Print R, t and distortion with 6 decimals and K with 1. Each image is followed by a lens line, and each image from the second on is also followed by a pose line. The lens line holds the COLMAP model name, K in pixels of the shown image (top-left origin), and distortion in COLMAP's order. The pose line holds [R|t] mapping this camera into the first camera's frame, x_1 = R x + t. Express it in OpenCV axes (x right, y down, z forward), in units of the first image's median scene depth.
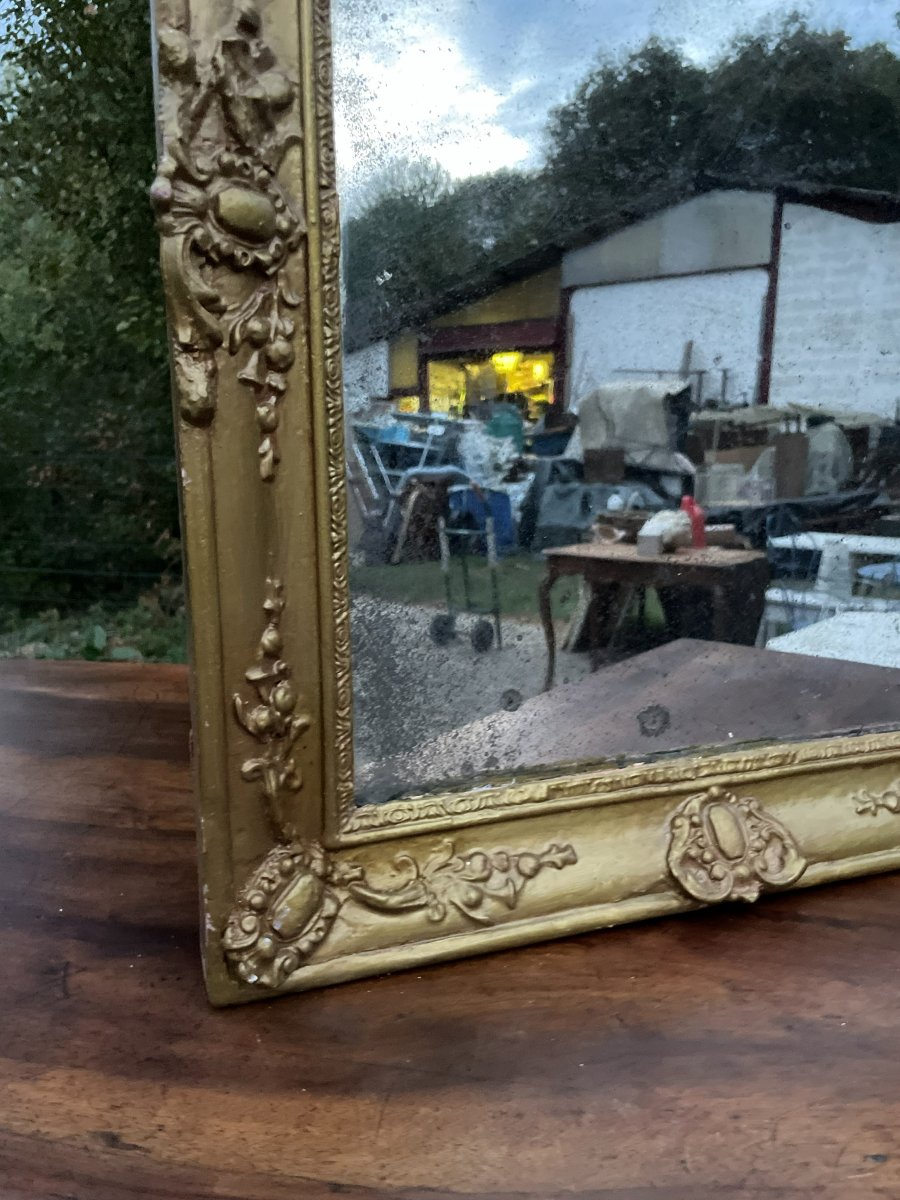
lens RADIAL K [[932.1, 0, 461.0], [0, 932.1, 607.7], [0, 0, 1]] dist [0.074900, -0.110191]
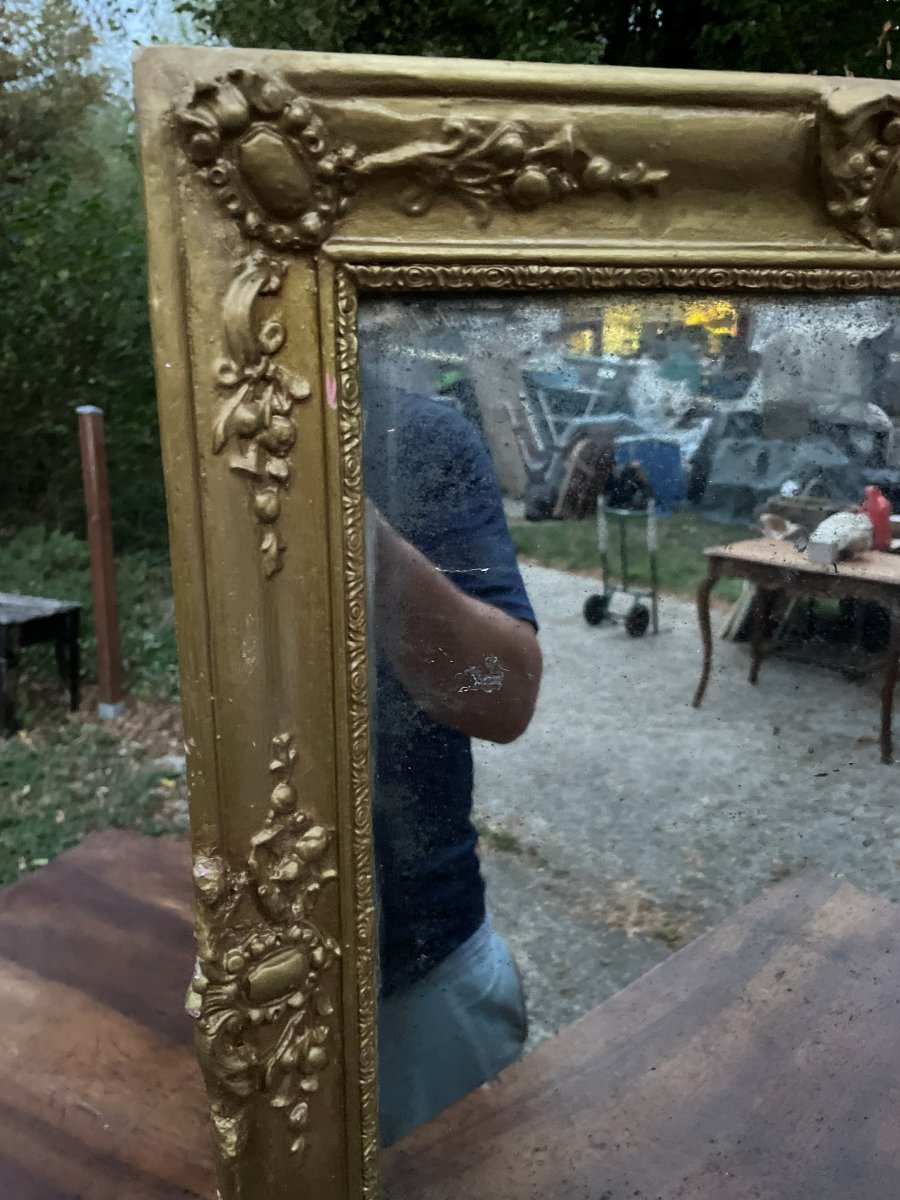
lens RADIAL K [[932.1, 0, 439.0], [0, 932.1, 601.0], [0, 0, 1]] dist [0.074900, -0.110191]
pose [[0.980273, 0.048405, -0.191628, 0.096377], [-0.037440, 0.997470, 0.060436, -0.682545], [0.194069, -0.052069, 0.979605, 0.018263]]
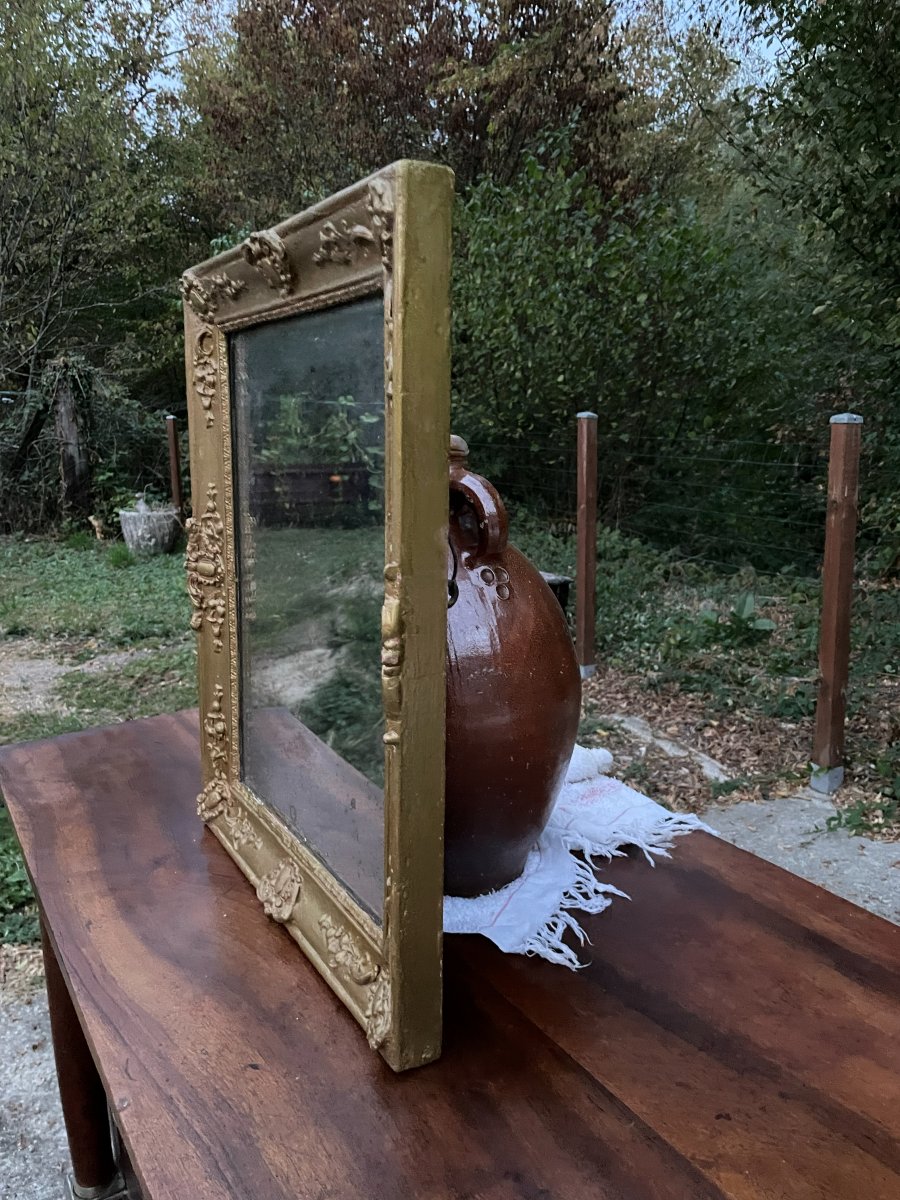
lens RADIAL K [[932.1, 0, 440.1], [0, 932.1, 592.4], [0, 0, 1]] dist [0.074900, -0.110191]
pose [[0.170227, 0.185486, -0.967790, 2.163937], [-0.183141, 0.970968, 0.153882, -0.717633], [0.968237, 0.151047, 0.199255, 0.858281]]
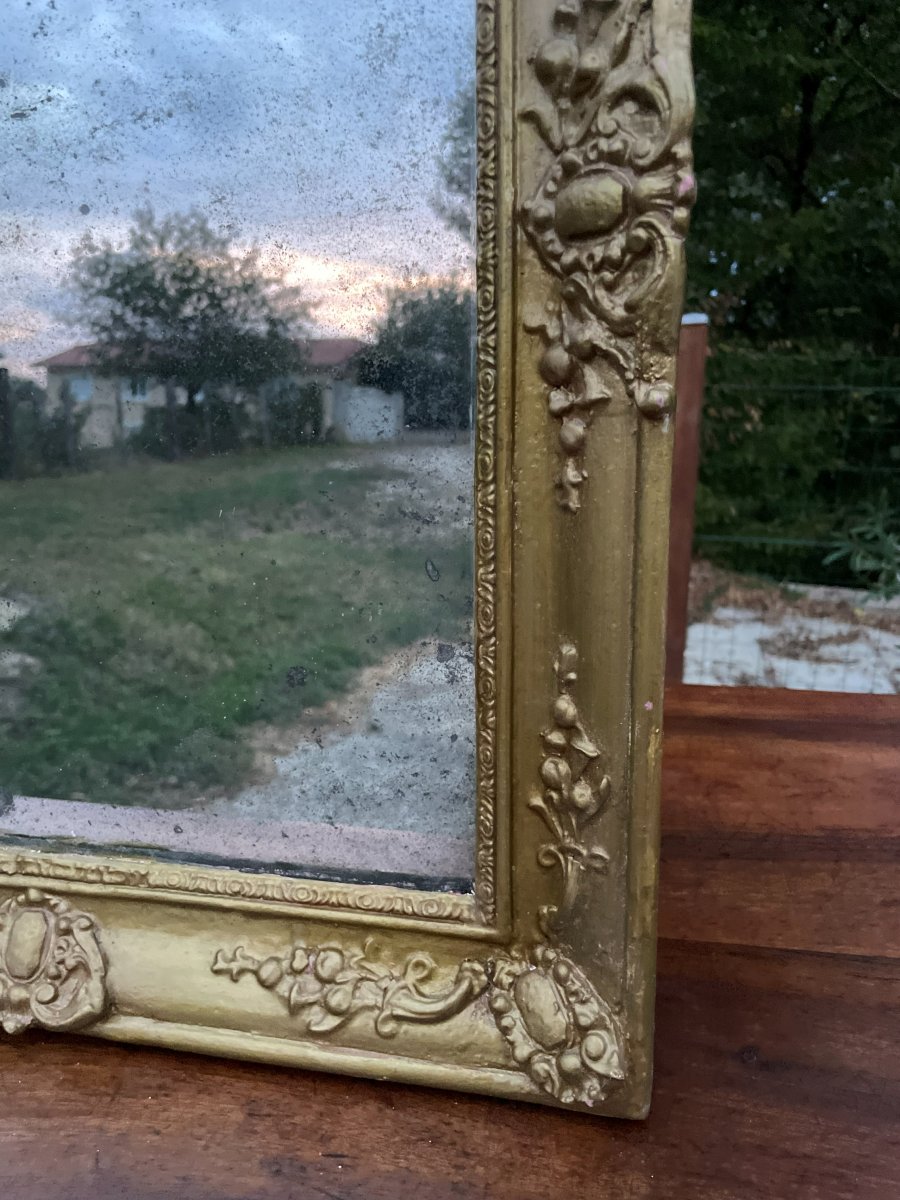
lens RADIAL K [[932.1, 0, 446.2], [0, 932.1, 612.0], [0, 0, 1]] dist [0.074900, -0.110191]
pose [[0.844081, 0.115121, -0.523712, 1.034245], [-0.093523, 0.993319, 0.067614, -0.154511], [0.527997, -0.008092, 0.849208, 0.492558]]
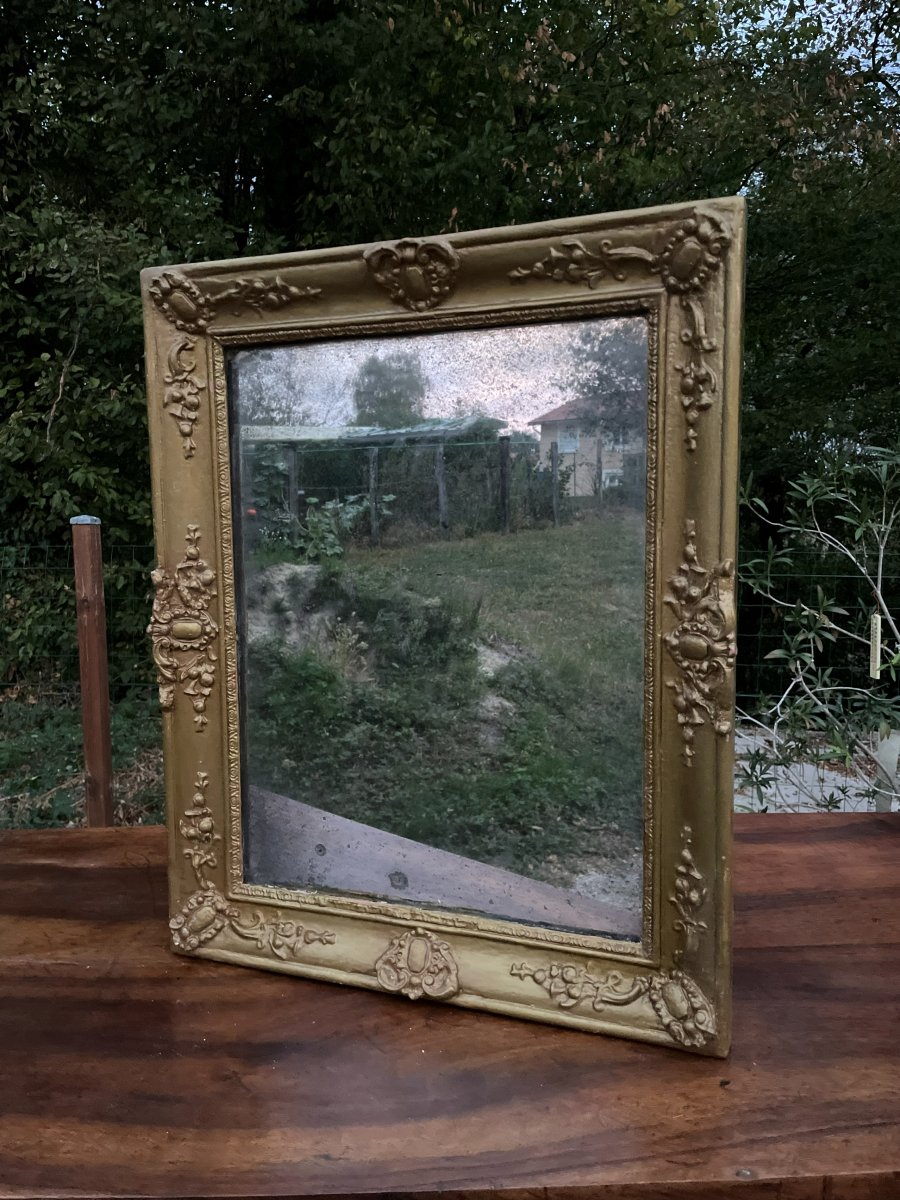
lens RADIAL K [[932.1, 0, 445.5], [0, 932.1, 595.7], [0, 0, 1]] dist [0.074900, -0.110191]
pose [[0.761541, 0.067589, -0.644583, 1.426564], [-0.108440, 0.993815, -0.023908, -0.394063], [0.638980, 0.088105, 0.764161, -0.357301]]
